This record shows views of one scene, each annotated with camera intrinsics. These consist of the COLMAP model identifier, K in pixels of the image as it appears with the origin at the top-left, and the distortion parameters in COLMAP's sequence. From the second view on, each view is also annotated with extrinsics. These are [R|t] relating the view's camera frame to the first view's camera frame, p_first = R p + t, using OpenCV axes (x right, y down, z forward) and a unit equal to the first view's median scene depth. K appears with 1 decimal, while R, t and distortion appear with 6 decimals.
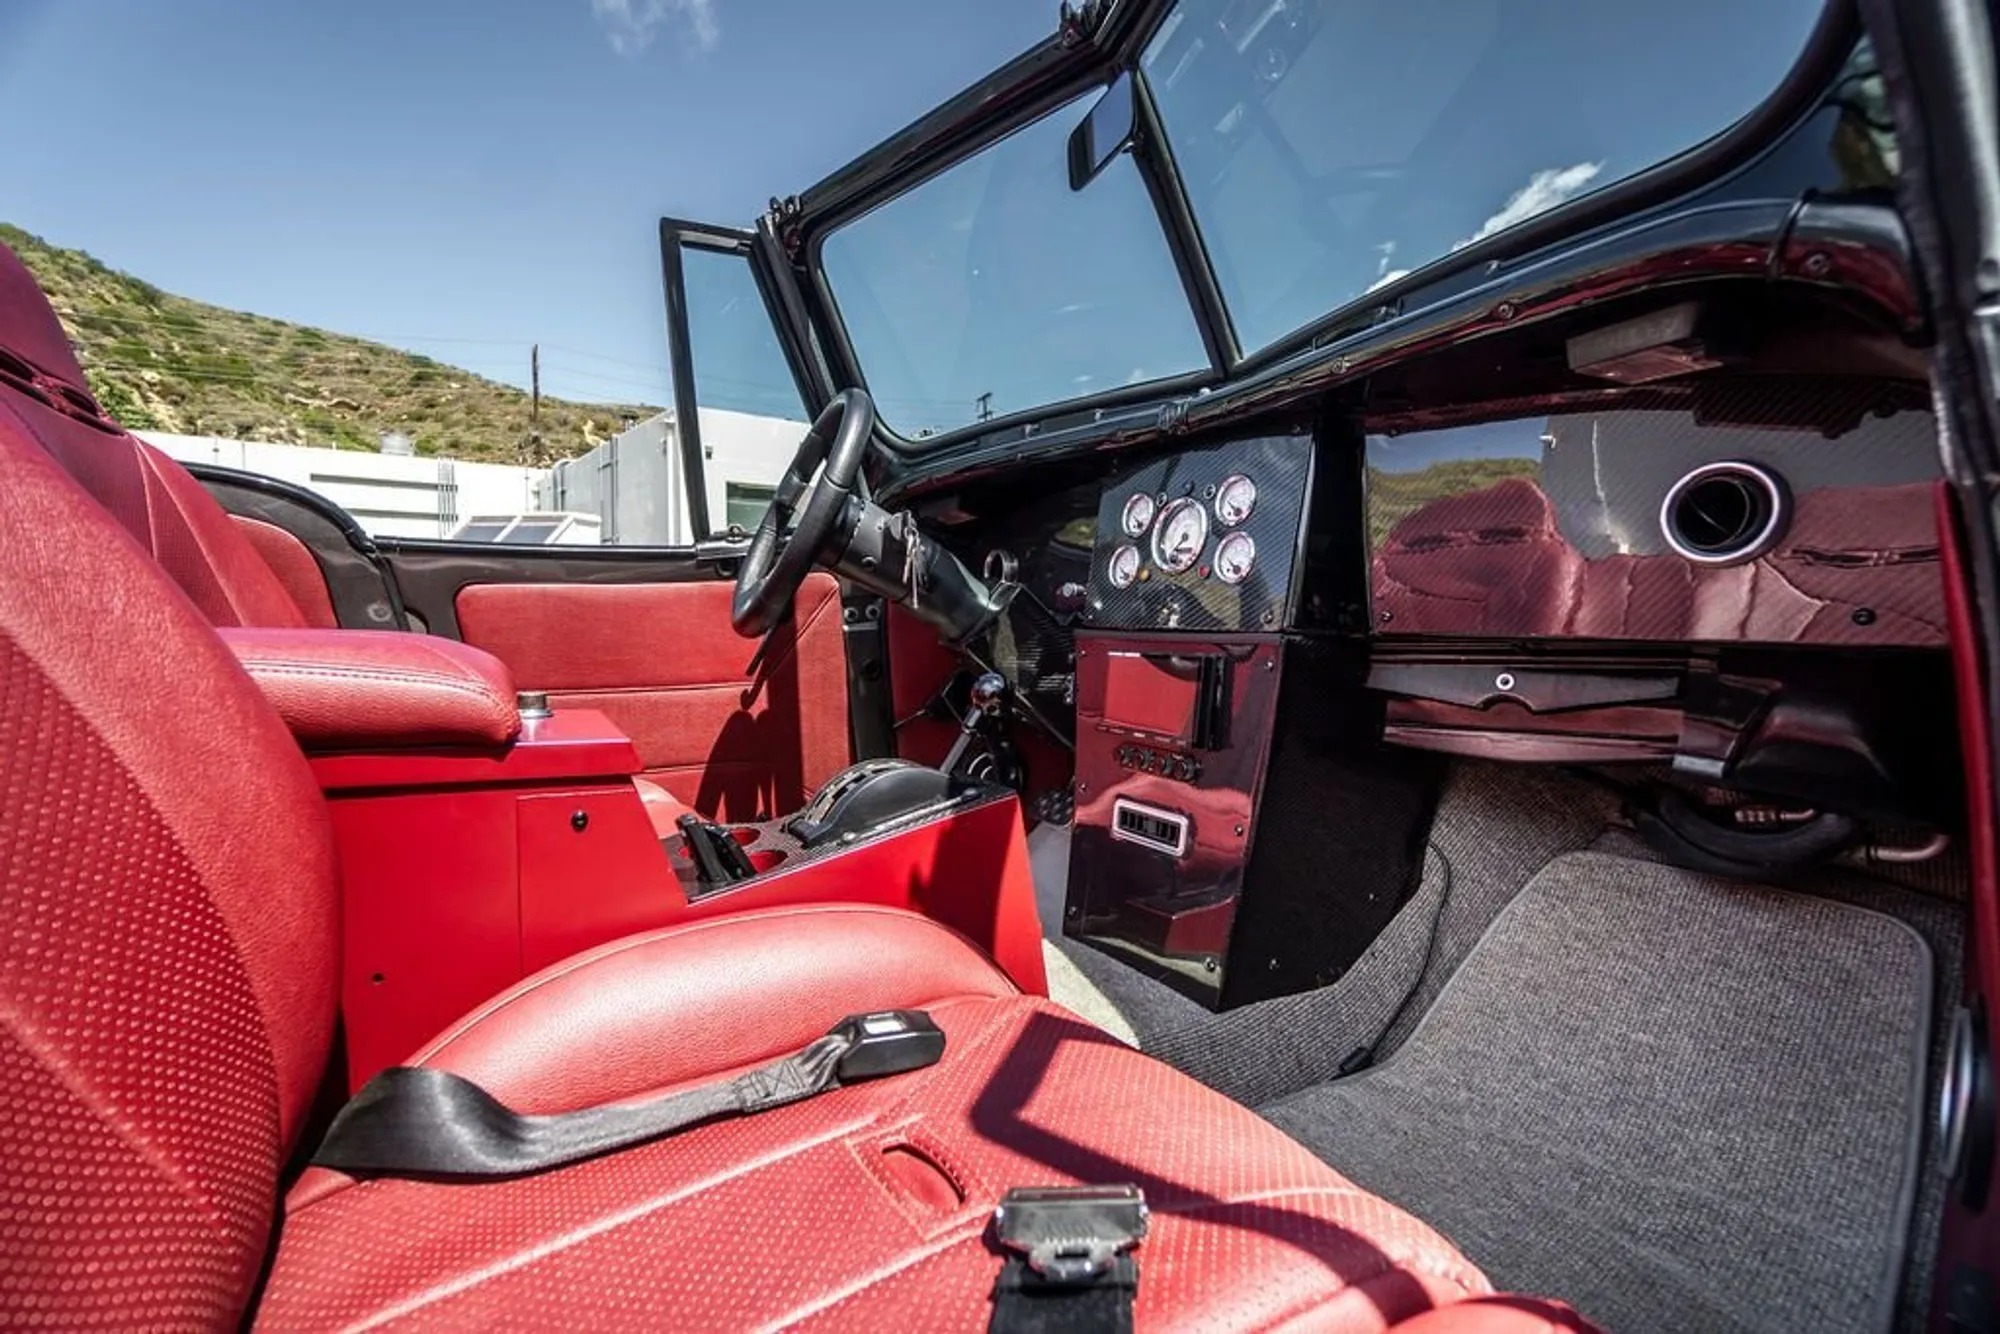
lens RADIAL K [[892.6, 0, 1007.9], [0, 892.6, 662.9], [0, 0, 1]] dist [-0.050800, 0.014320]
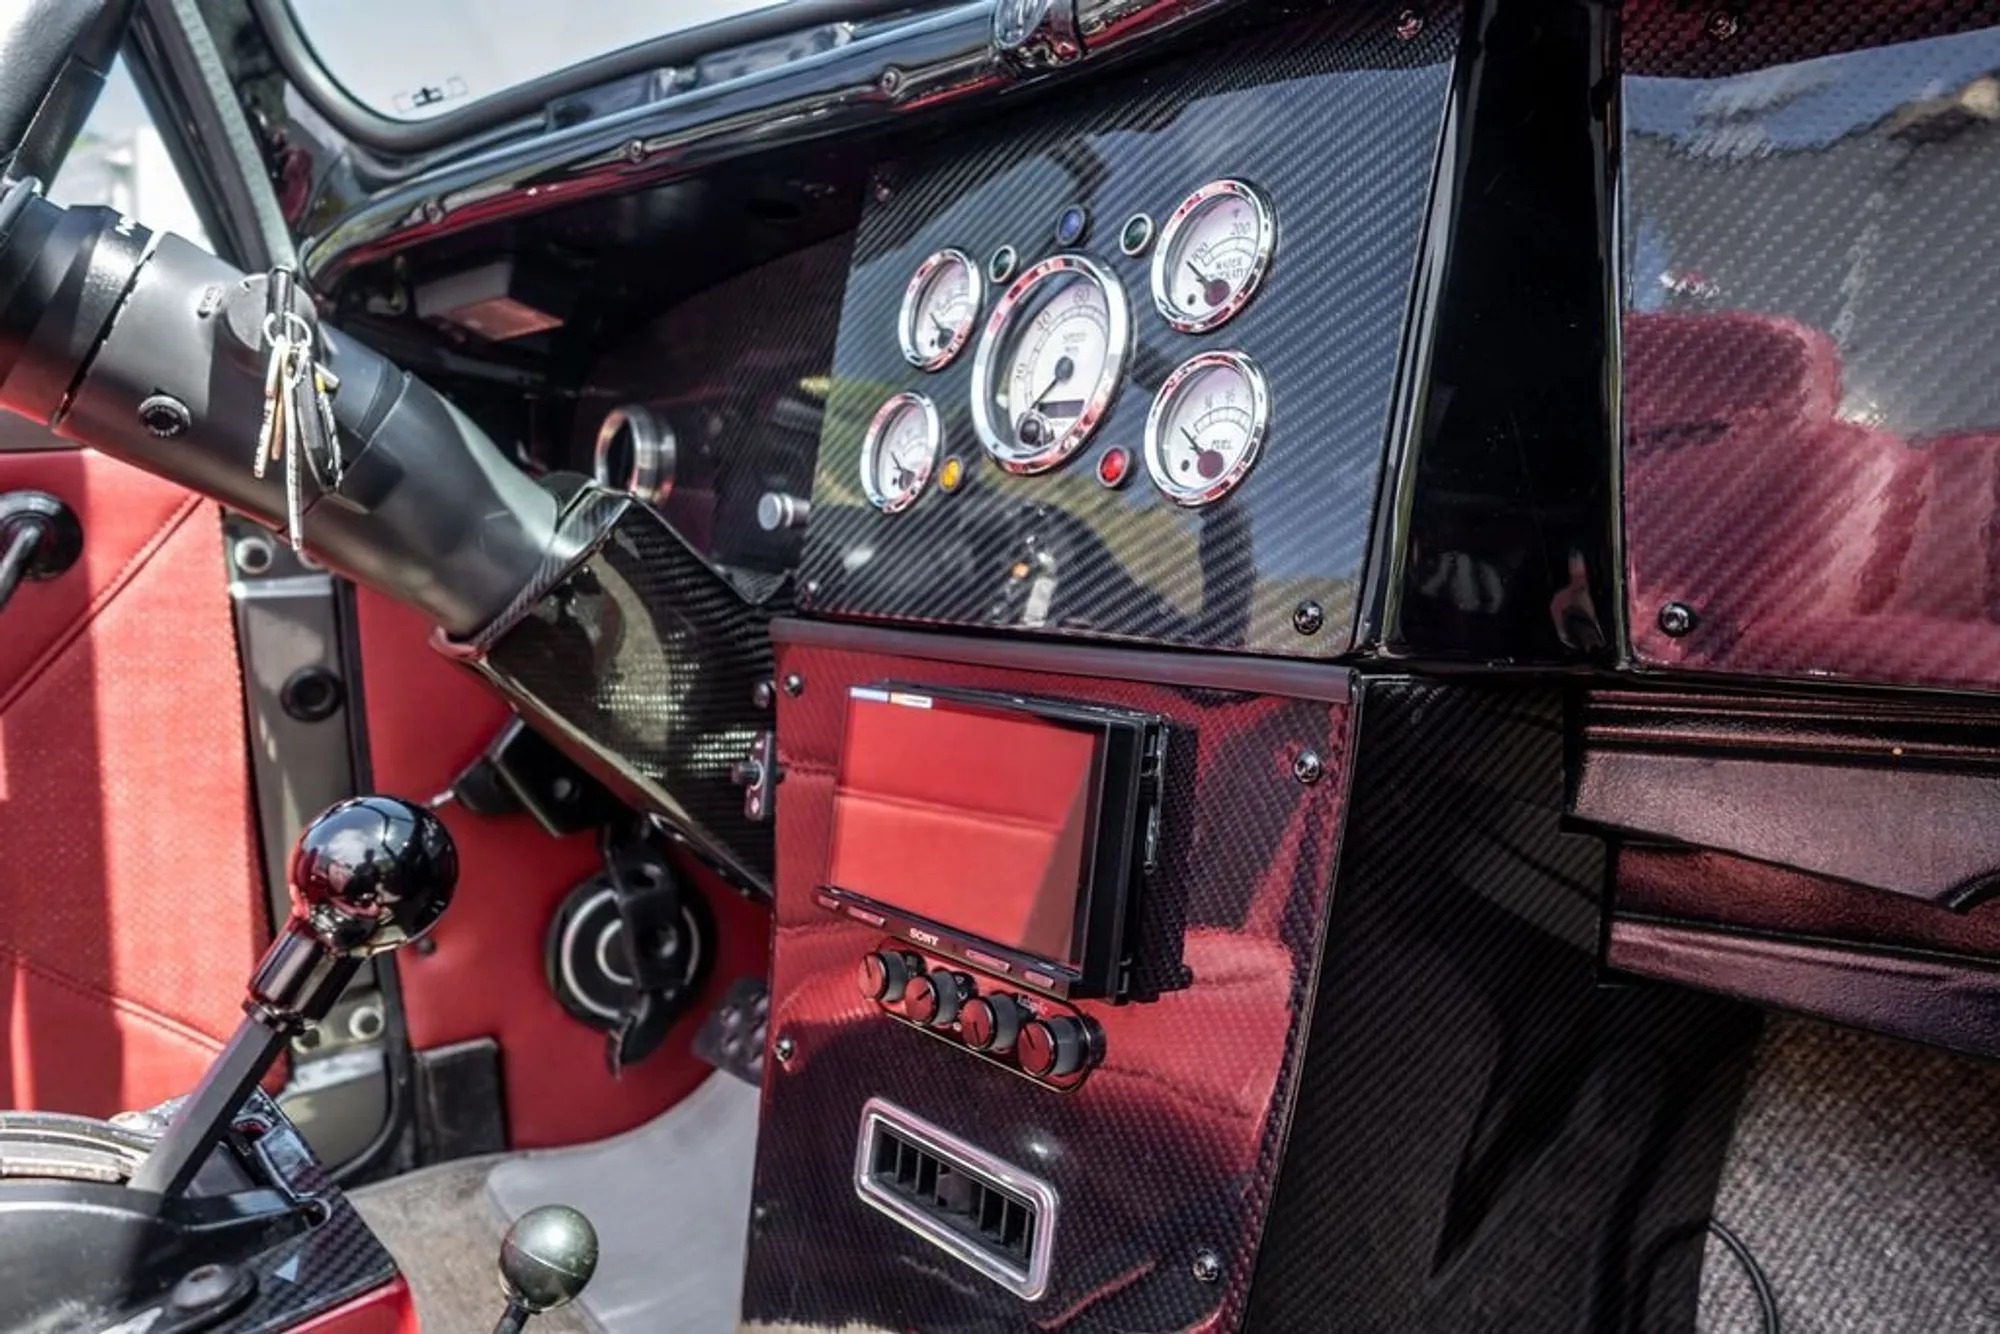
lens RADIAL K [[1500.5, 0, 1016.6], [0, 1500.5, 662.5], [0, 0, 1]] dist [0.046121, -0.000260]
pose [[0.989178, 0.012022, 0.146228, 0.088693], [-0.014774, 0.999733, 0.017747, -0.033485], [-0.145976, -0.019715, 0.989092, 0.386126]]
